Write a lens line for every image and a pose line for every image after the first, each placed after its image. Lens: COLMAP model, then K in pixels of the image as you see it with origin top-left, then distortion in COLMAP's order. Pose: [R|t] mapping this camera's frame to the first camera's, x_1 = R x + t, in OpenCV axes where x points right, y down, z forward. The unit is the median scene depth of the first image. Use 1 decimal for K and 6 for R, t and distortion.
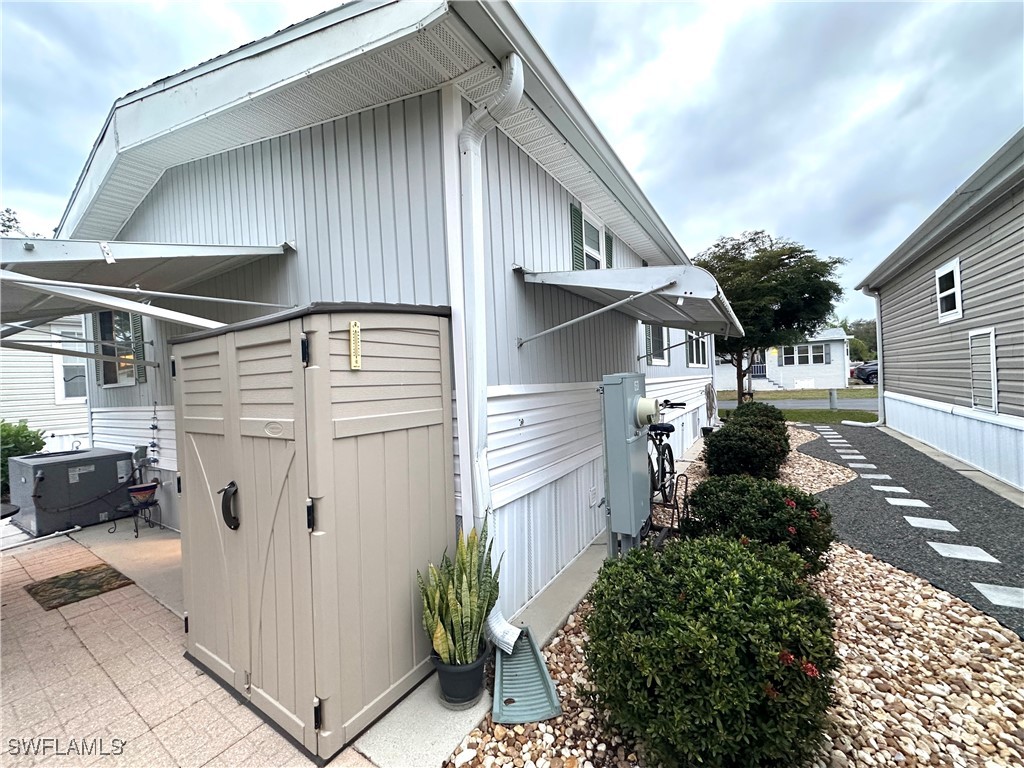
lens RADIAL K [[409.9, 0, 507.1], [0, 409.9, 385.9], [0, 0, 1]] dist [-0.005495, 0.001465]
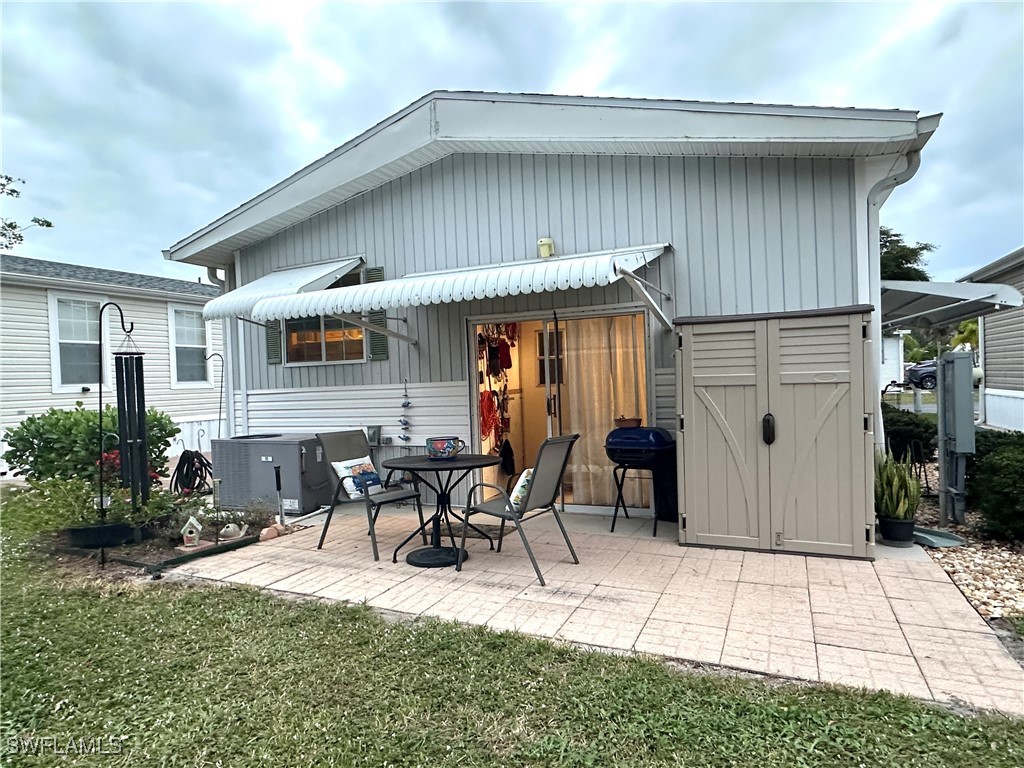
lens RADIAL K [[600.3, 0, 514.1], [0, 600.3, 386.6], [0, 0, 1]] dist [0.003684, -0.000529]
pose [[0.987092, 0.011422, 0.159747, -0.706021], [-0.010052, 0.999905, -0.009382, 0.057080], [-0.159839, 0.007655, 0.987113, -0.395874]]
